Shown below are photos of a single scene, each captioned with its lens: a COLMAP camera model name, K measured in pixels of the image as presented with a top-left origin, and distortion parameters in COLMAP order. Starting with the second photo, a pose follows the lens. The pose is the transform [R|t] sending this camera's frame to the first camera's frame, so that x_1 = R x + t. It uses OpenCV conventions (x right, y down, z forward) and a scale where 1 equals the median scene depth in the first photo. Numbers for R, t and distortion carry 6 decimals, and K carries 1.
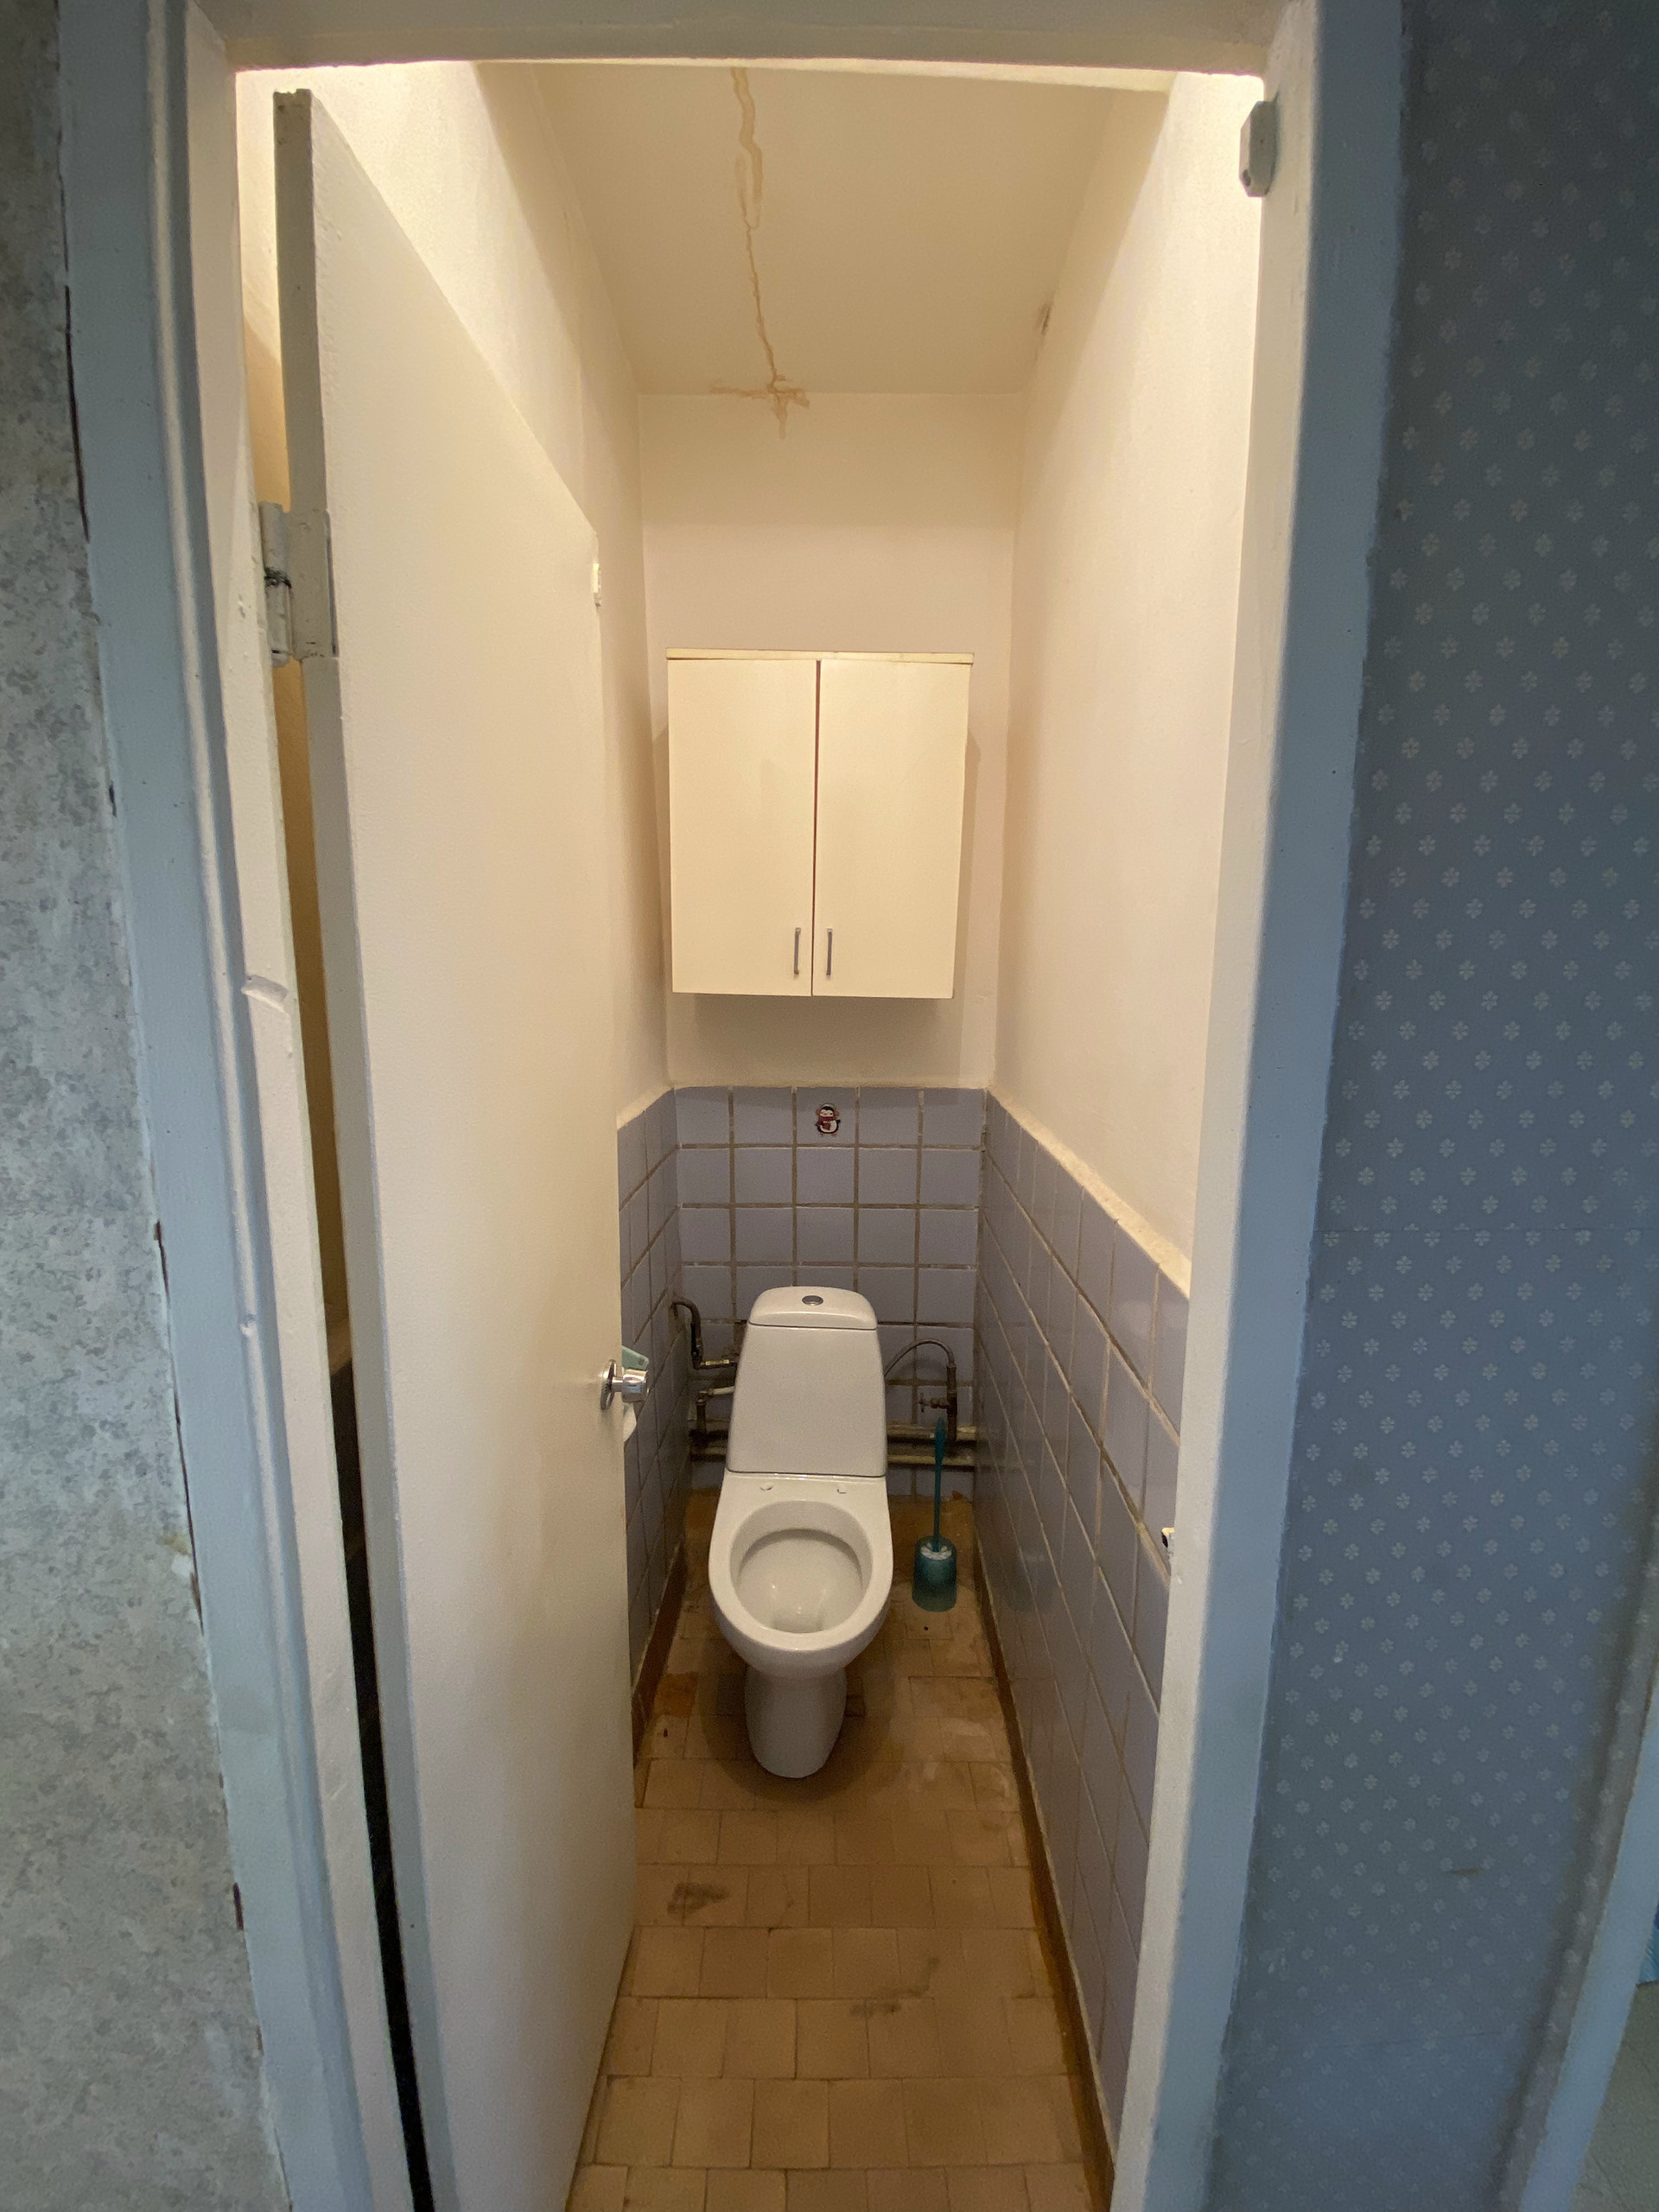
lens RADIAL K [[891.4, 0, 819.2], [0, 891.4, 1095.5], [0, 0, 1]] dist [0.003424, -0.013148]
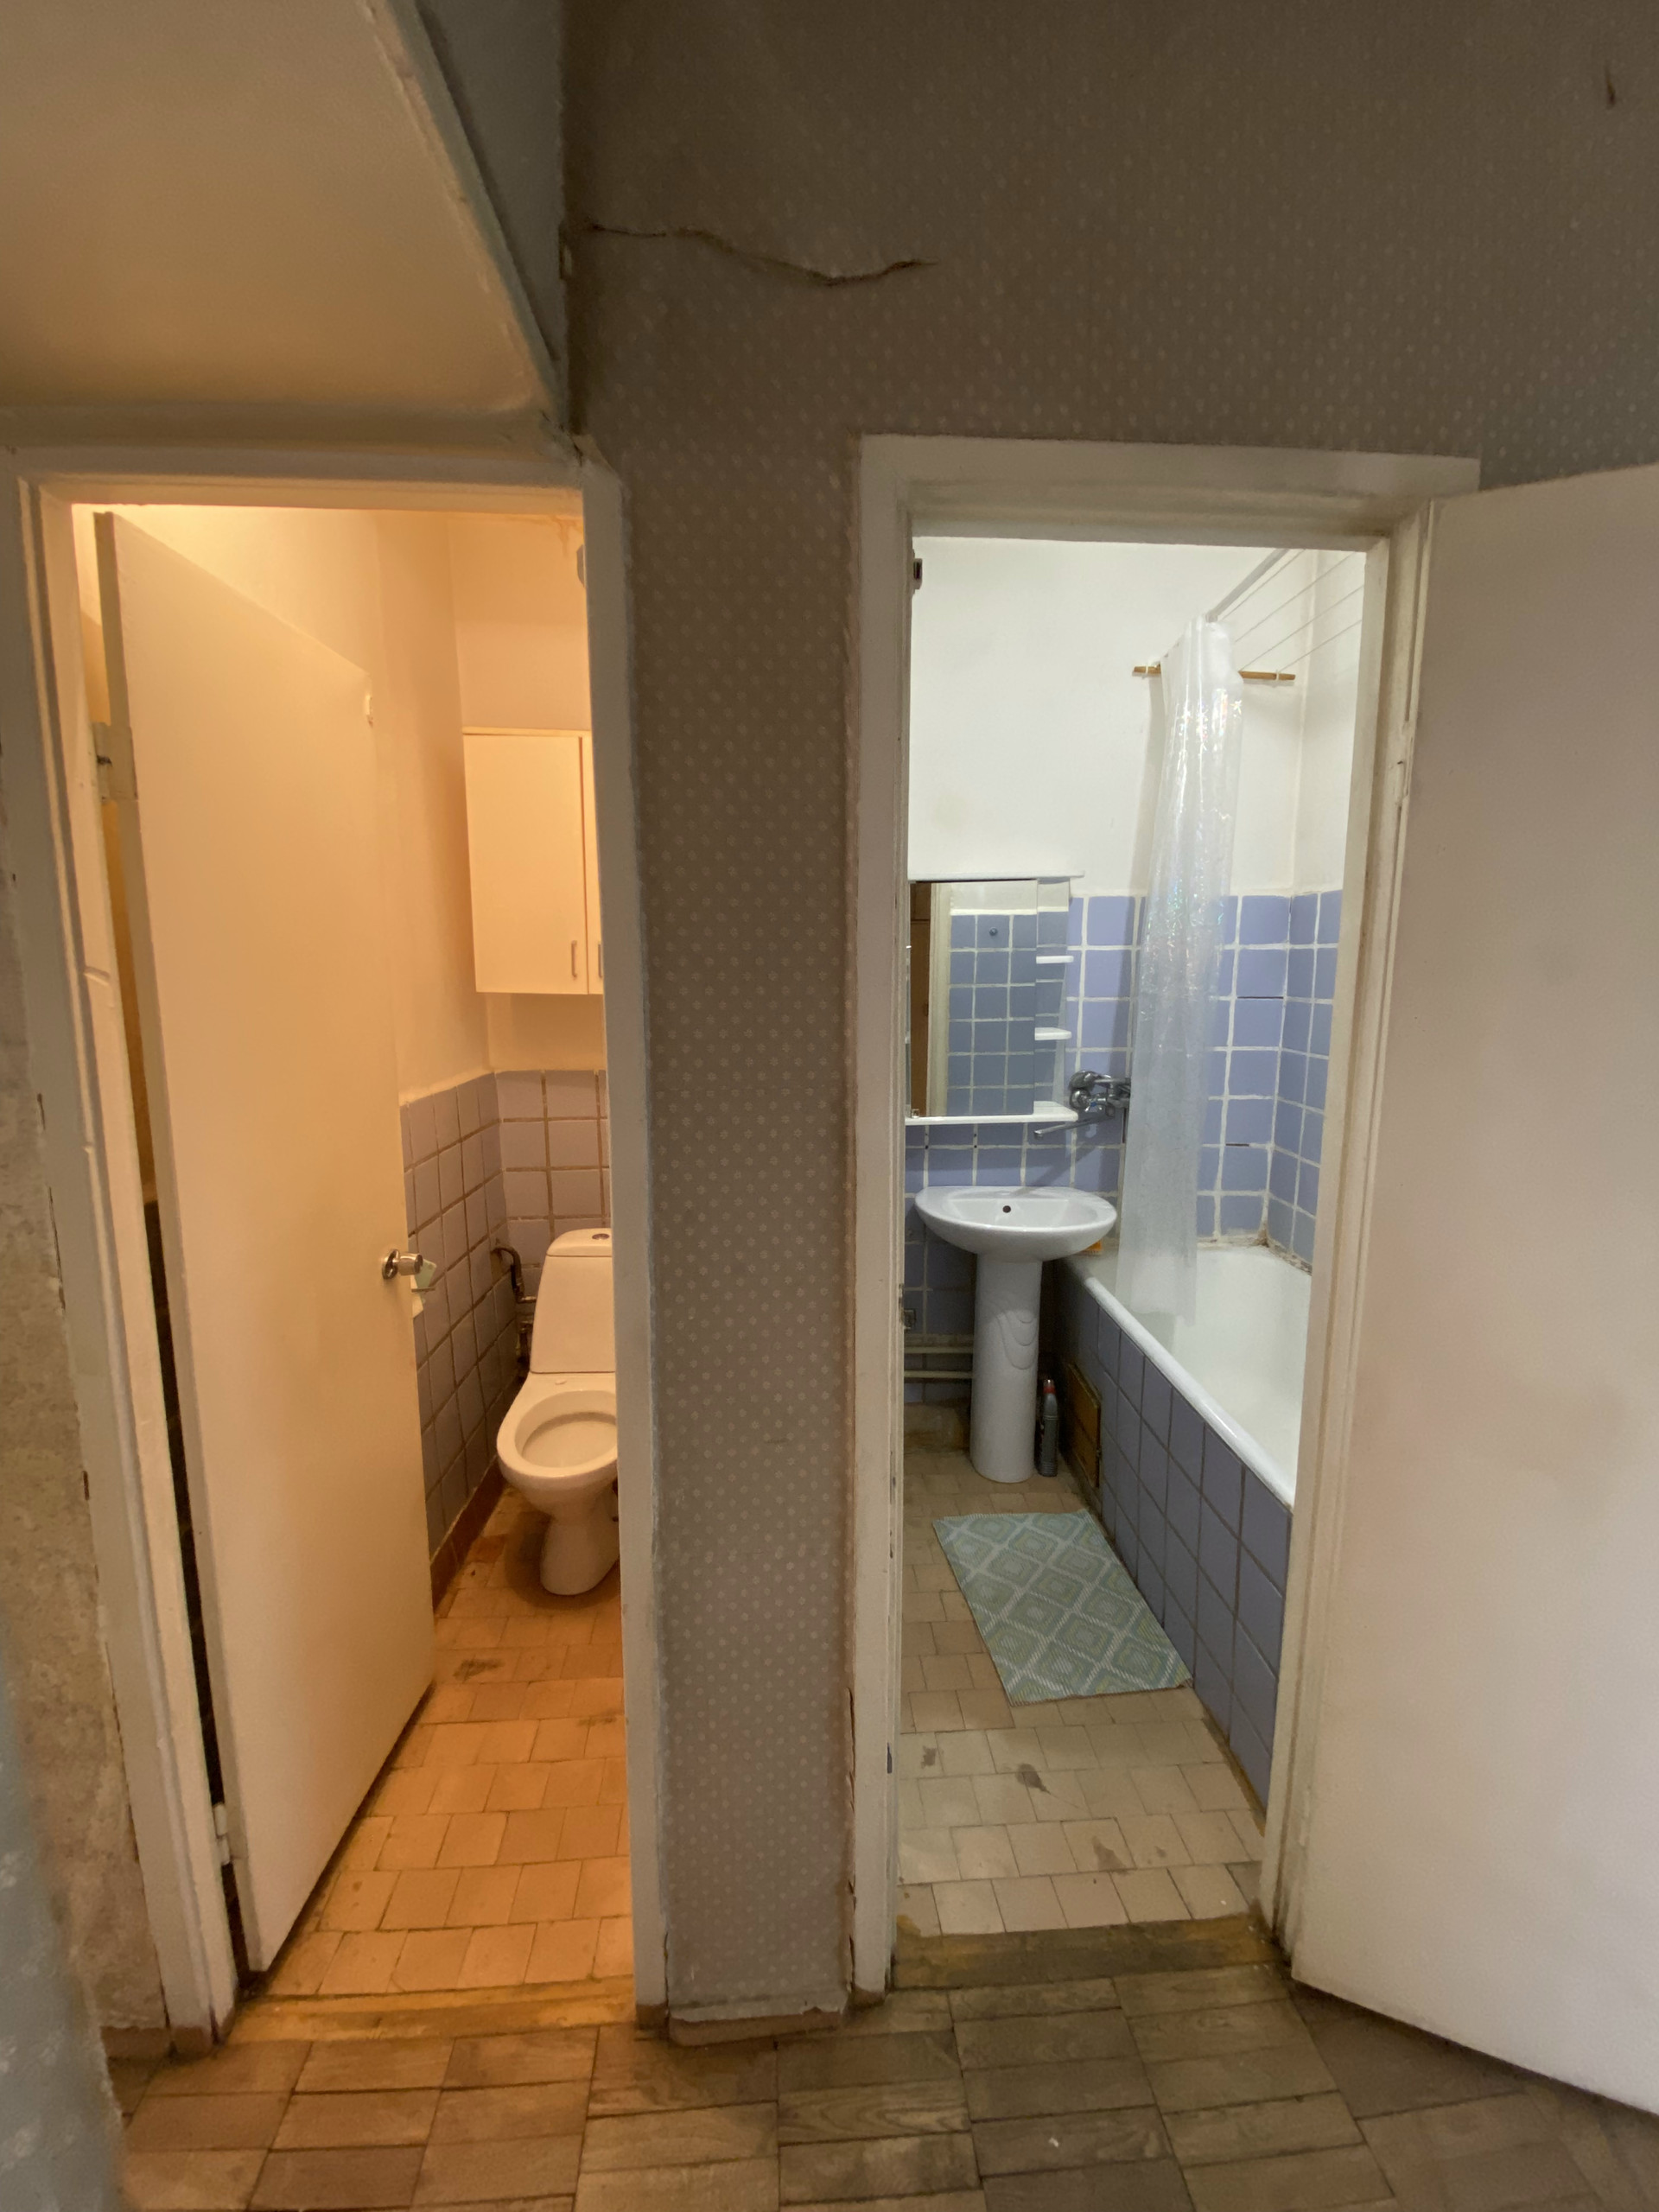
lens RADIAL K [[891.4, 0, 830.8], [0, 891.4, 1095.1], [0, 0, 1]] dist [0.003424, -0.013148]
pose [[0.996550, -0.018338, 0.080939, 0.699220], [0.019559, 0.999706, -0.014325, 0.176054], [-0.080653, 0.015858, 0.996616, -0.907254]]
